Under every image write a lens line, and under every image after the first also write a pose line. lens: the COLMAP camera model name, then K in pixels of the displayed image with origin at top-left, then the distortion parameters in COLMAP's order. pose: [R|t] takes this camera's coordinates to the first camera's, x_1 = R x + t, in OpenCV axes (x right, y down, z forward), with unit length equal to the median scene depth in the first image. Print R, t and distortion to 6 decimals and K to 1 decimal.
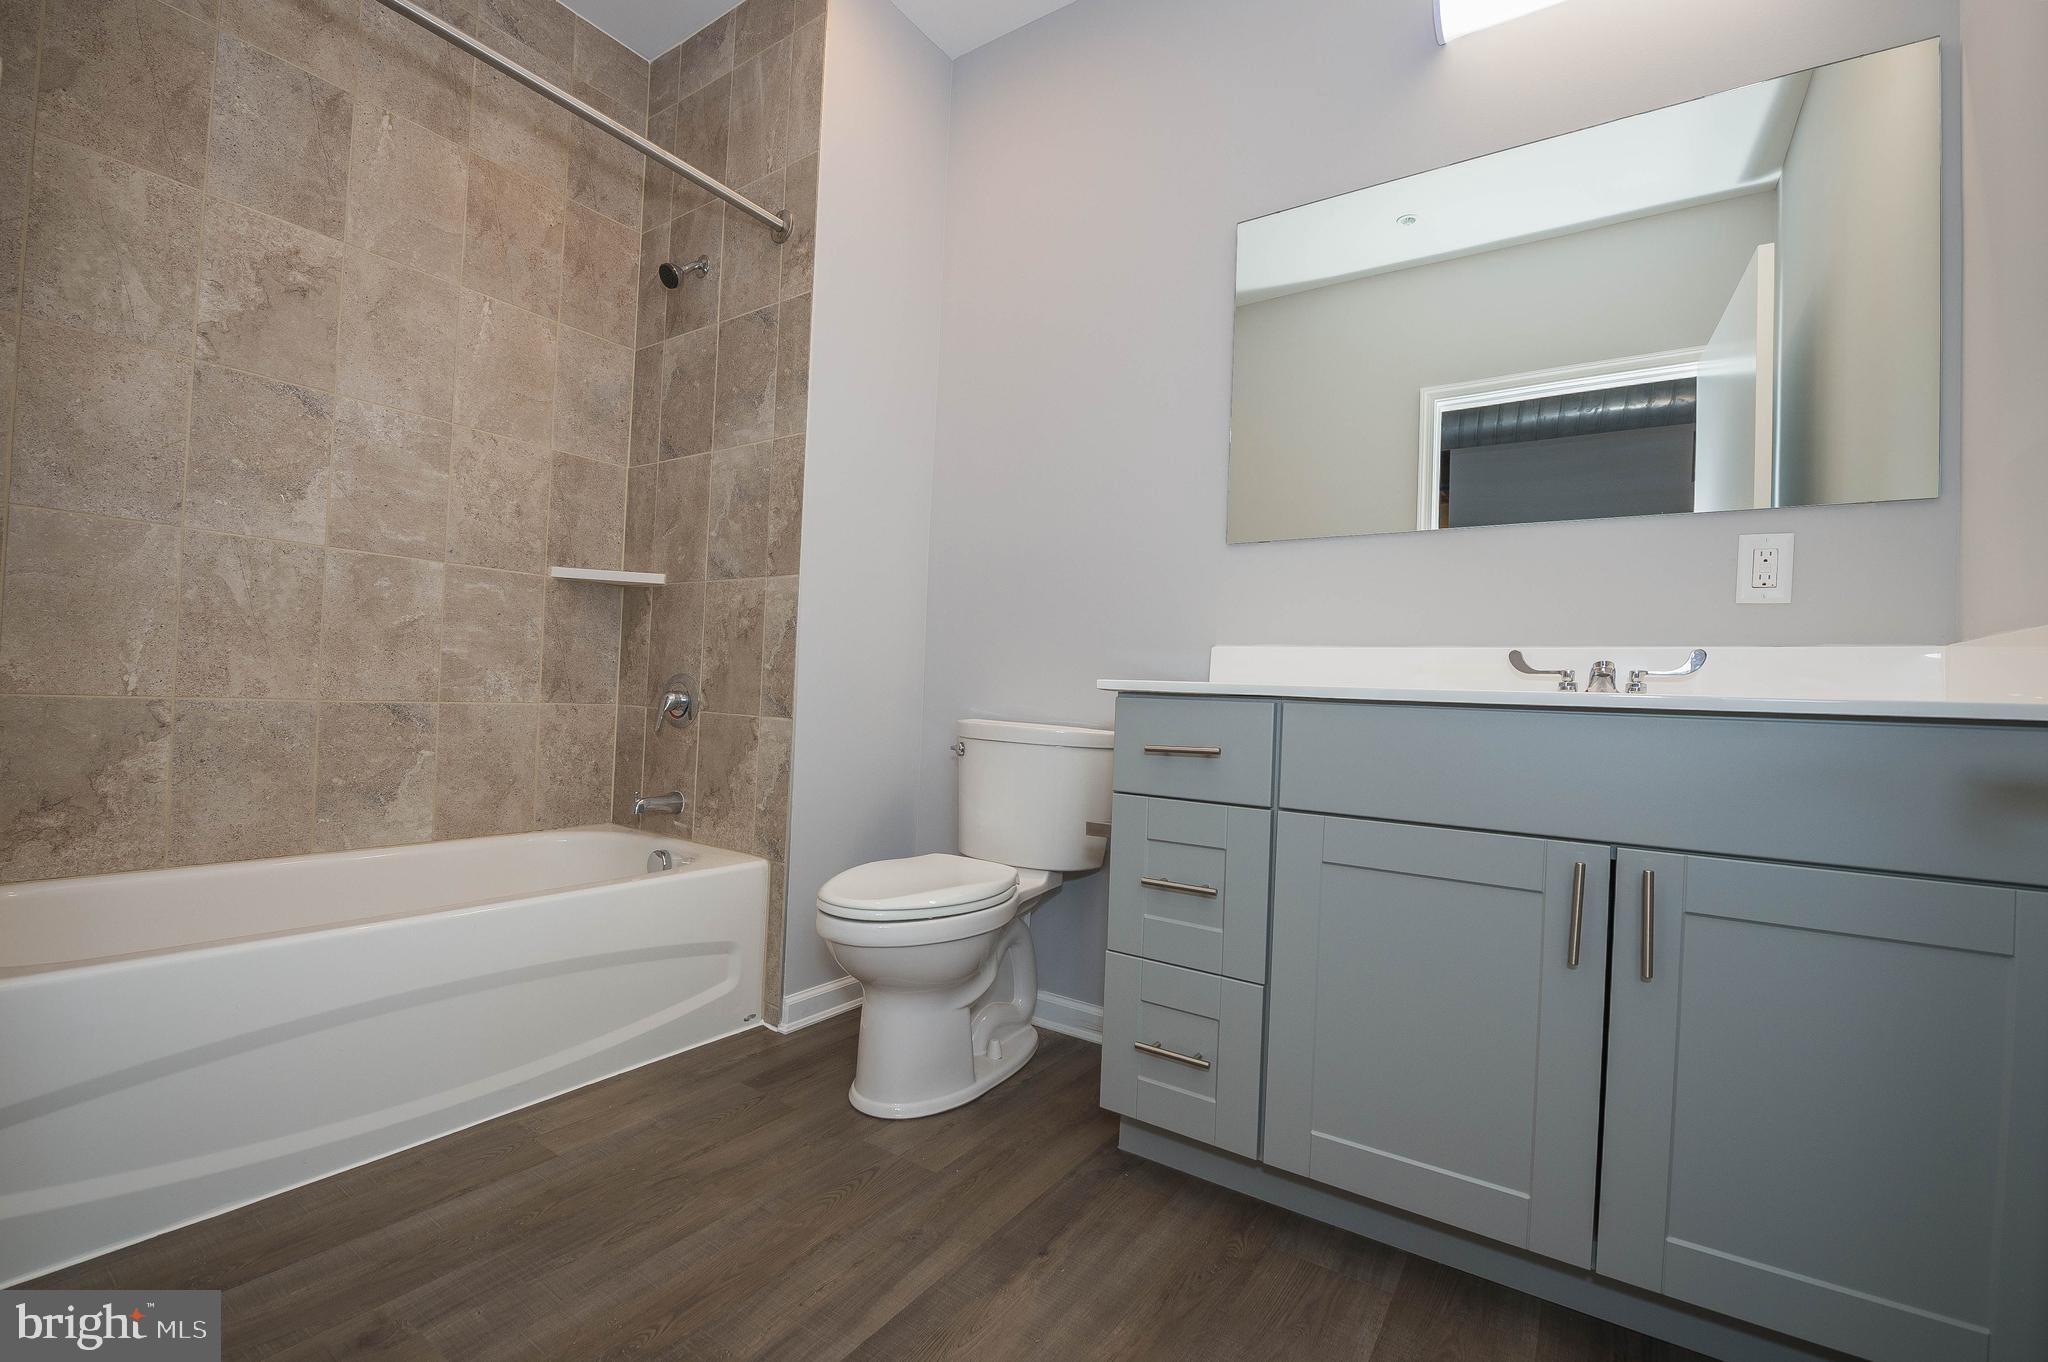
lens RADIAL K [[855.9, 0, 1024.4], [0, 855.9, 687.5], [0, 0, 1]] dist [-0.022465, -0.000469]
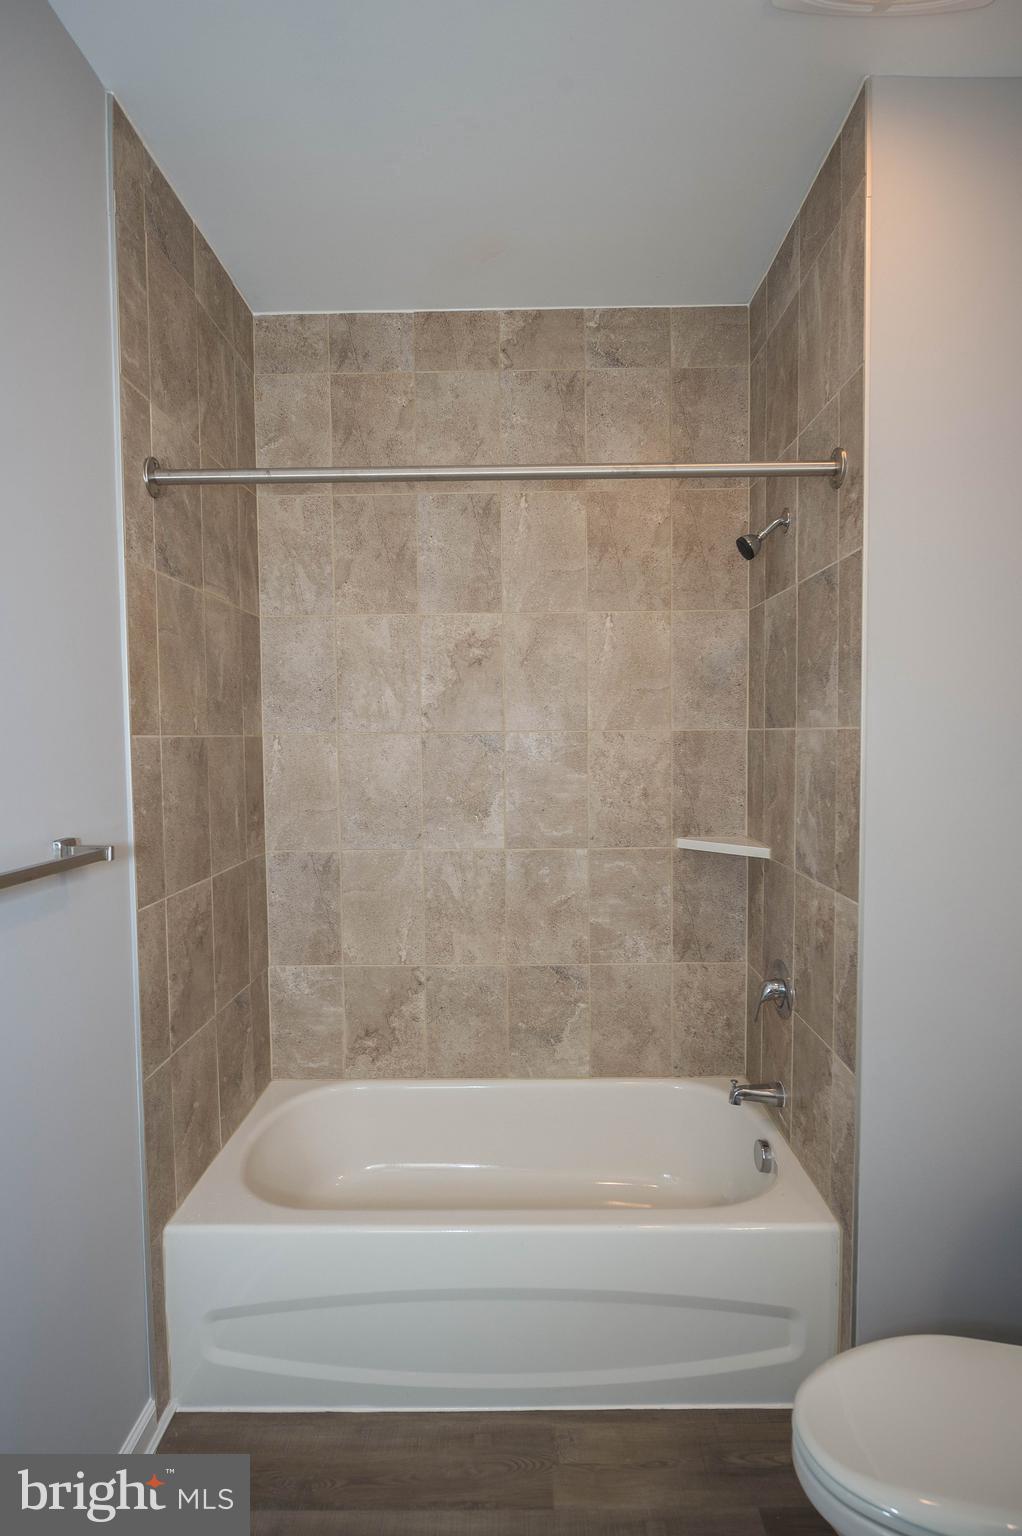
lens RADIAL K [[772.4, 0, 517.0], [0, 772.4, 775.9], [0, 0, 1]] dist [-0.007580, -0.001995]
pose [[0.556454, -0.007045, -0.830849, 0.162625], [0.037752, 0.999146, 0.016811, -0.271340], [0.830021, -0.040721, 0.556244, 0.316716]]
